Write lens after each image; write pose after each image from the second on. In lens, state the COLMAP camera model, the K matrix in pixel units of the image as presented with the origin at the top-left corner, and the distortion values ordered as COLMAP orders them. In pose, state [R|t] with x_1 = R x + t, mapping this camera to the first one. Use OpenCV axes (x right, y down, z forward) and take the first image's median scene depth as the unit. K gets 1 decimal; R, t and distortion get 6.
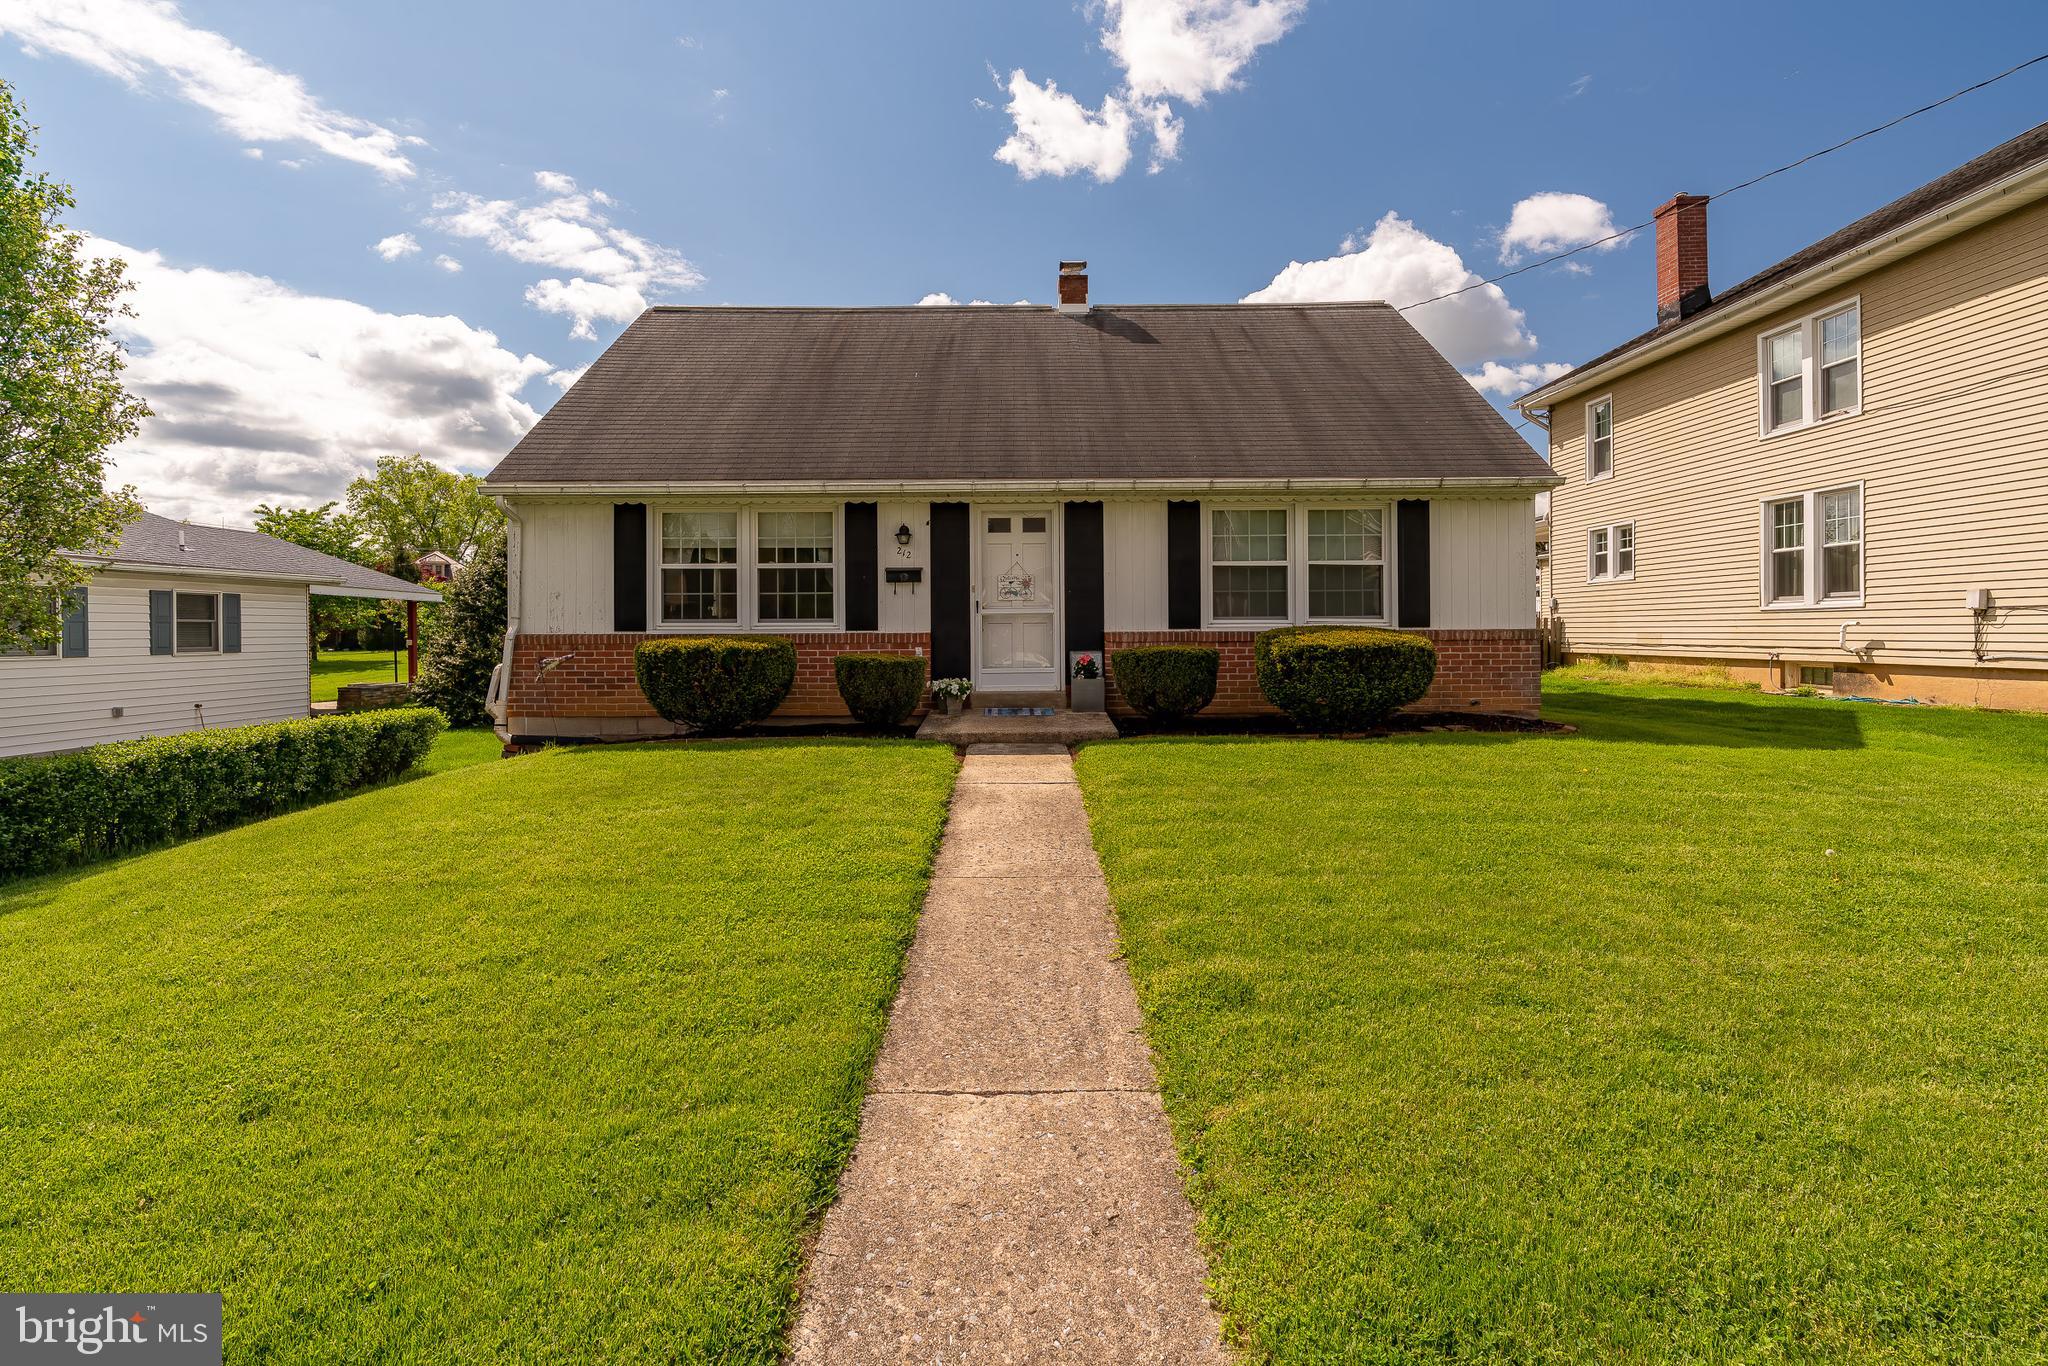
lens RADIAL K [[979.8, 0, 1006.5], [0, 979.8, 627.3], [0, 0, 1]] dist [-0.014917, 0.000536]
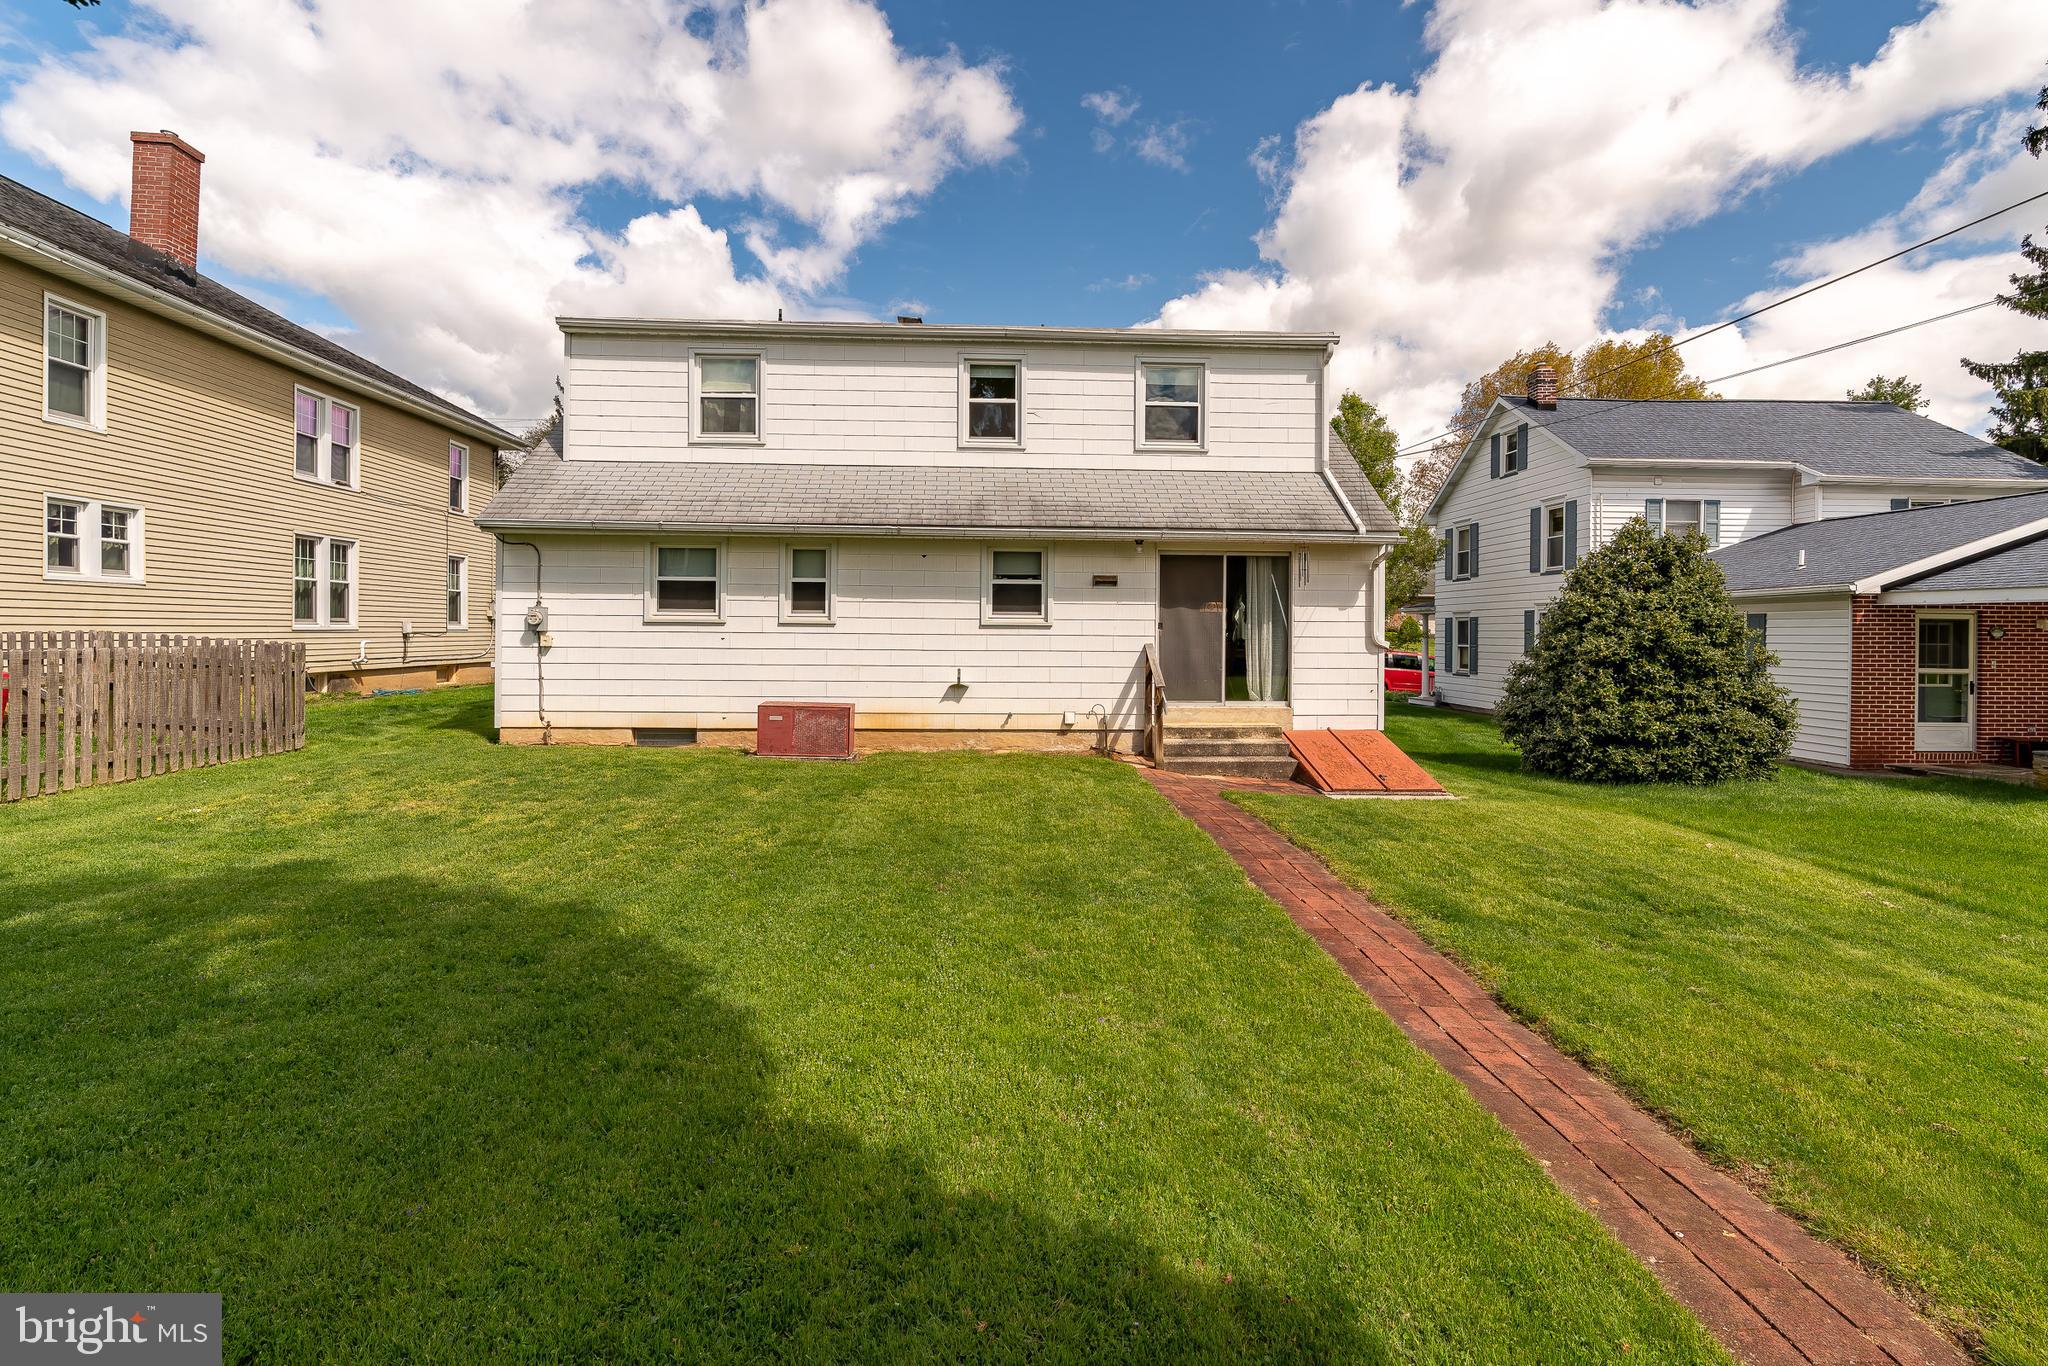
lens RADIAL K [[942.5, 0, 1018.0], [0, 942.5, 636.3], [0, 0, 1]] dist [0.000459, 0.000036]
pose [[-0.998690, 0.002156, -0.051129, 0.004976], [0.002115, 0.999997, 0.000847, -0.010121], [0.051131, 0.000737, -0.998692, 2.173637]]
